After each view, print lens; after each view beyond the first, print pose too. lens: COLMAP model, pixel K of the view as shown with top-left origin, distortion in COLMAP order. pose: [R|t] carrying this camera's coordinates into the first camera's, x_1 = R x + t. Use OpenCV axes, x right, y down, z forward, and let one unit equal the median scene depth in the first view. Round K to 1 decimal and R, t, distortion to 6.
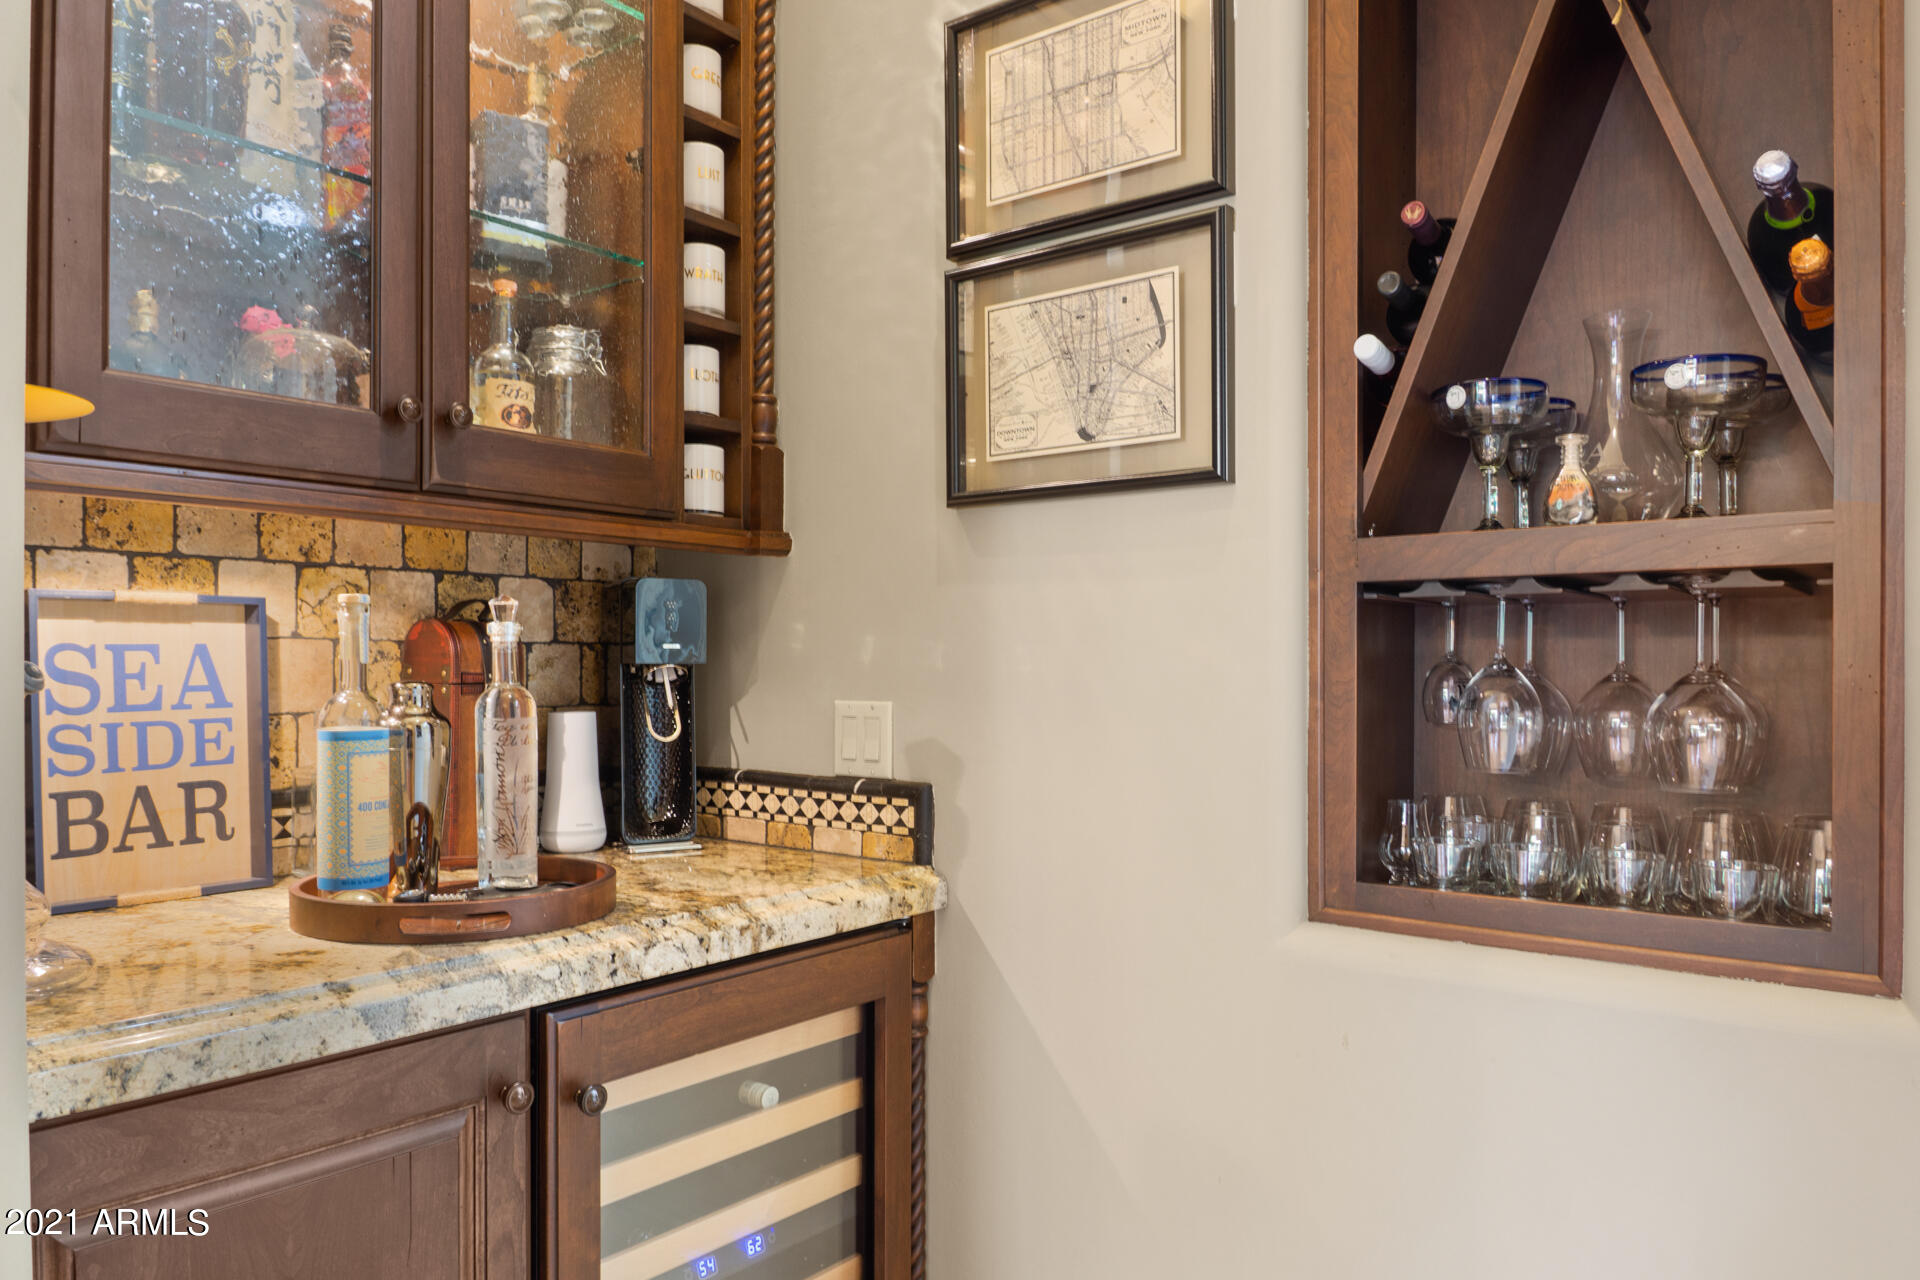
lens RADIAL K [[1358.3, 0, 953.8], [0, 1358.3, 606.8], [0, 0, 1]] dist [-0.003973, -0.003805]
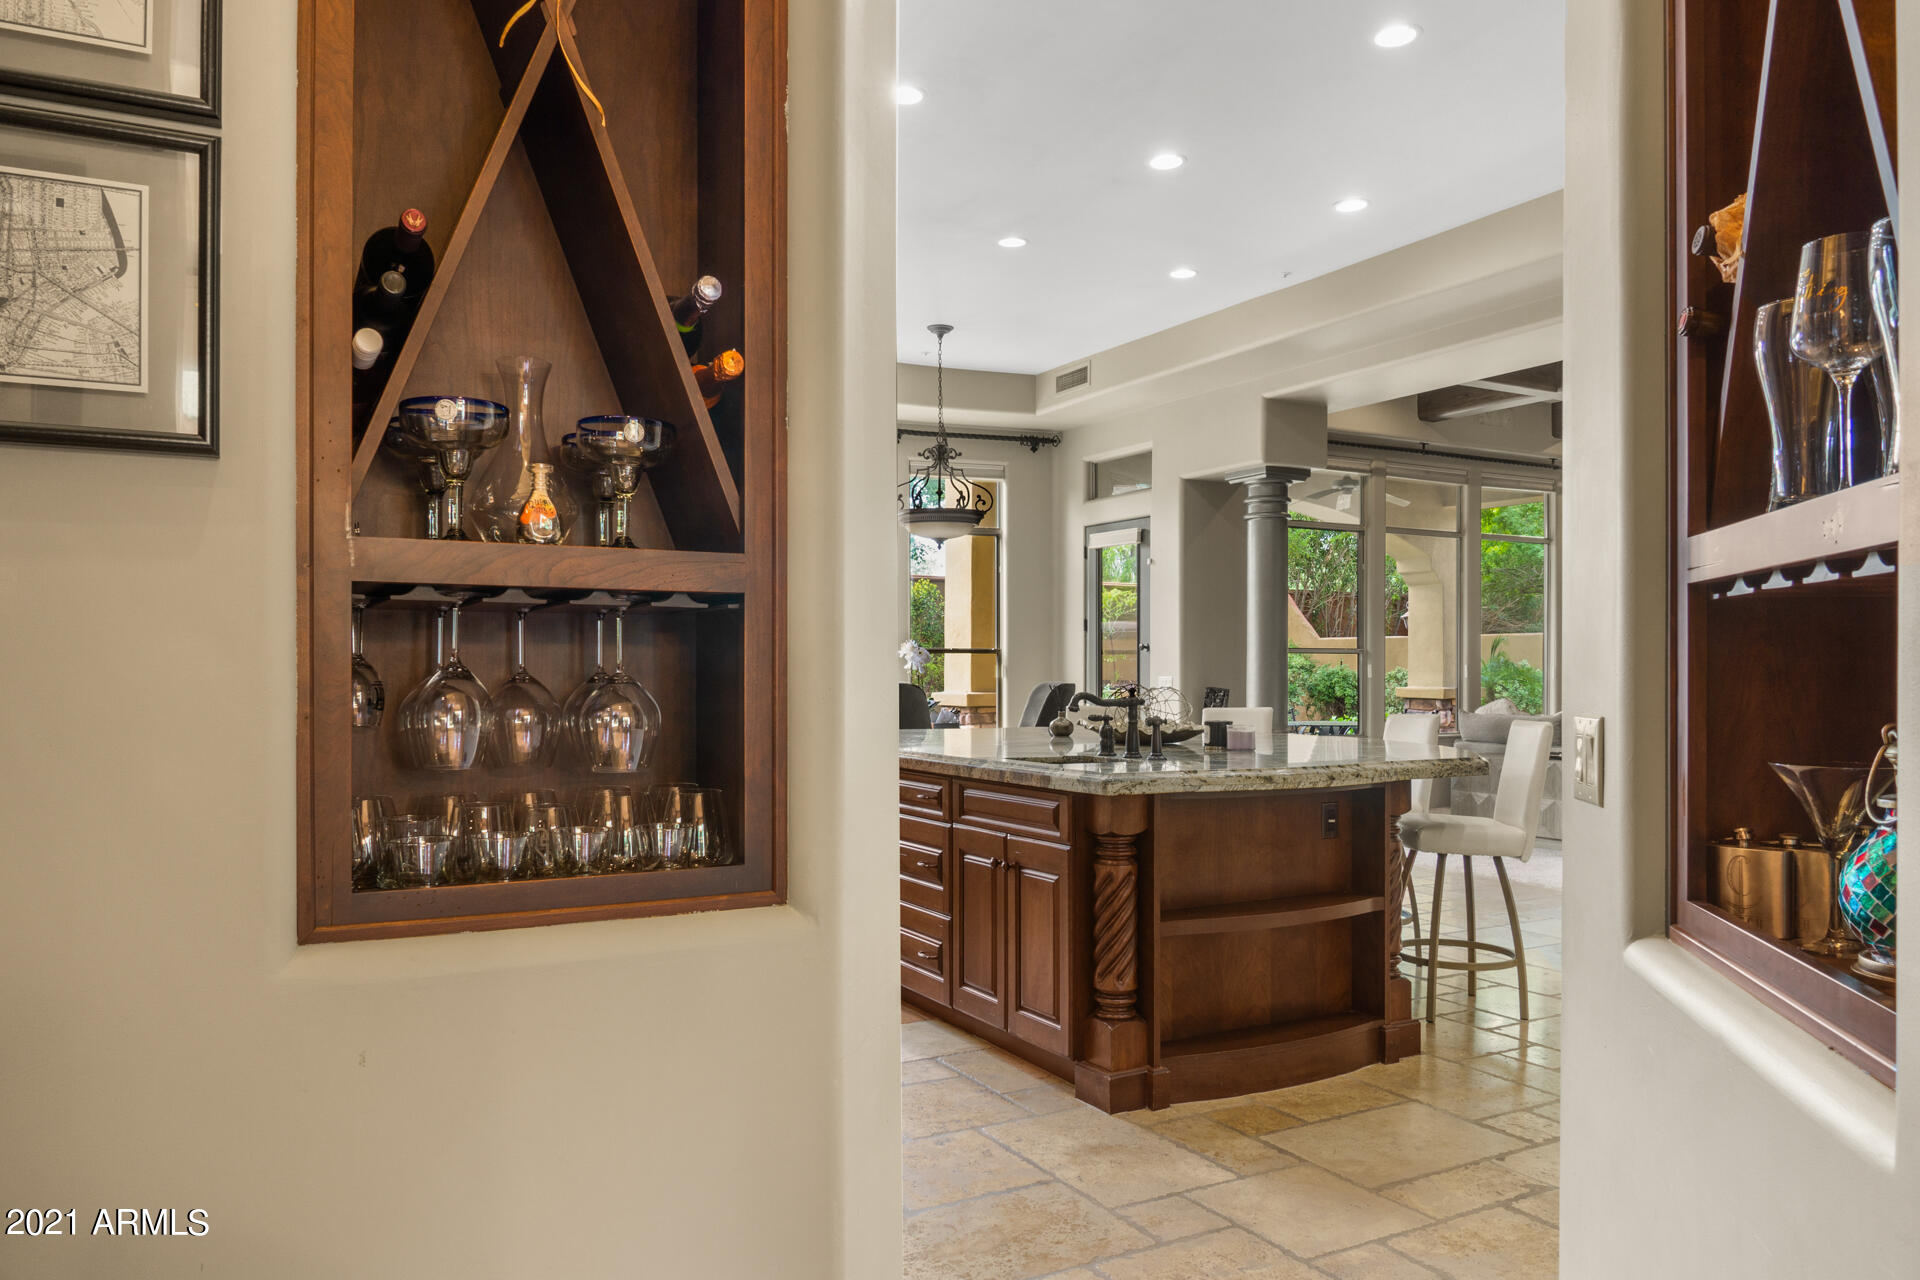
lens RADIAL K [[1358.3, 0, 953.8], [0, 1358.3, 606.8], [0, 0, 1]] dist [-0.003973, -0.003805]
pose [[0.365367, 0.045479, 0.929752, -0.437286], [-0.035233, 0.998766, -0.035009, 0.018004], [-0.930197, -0.019967, 0.366518, 0.249179]]
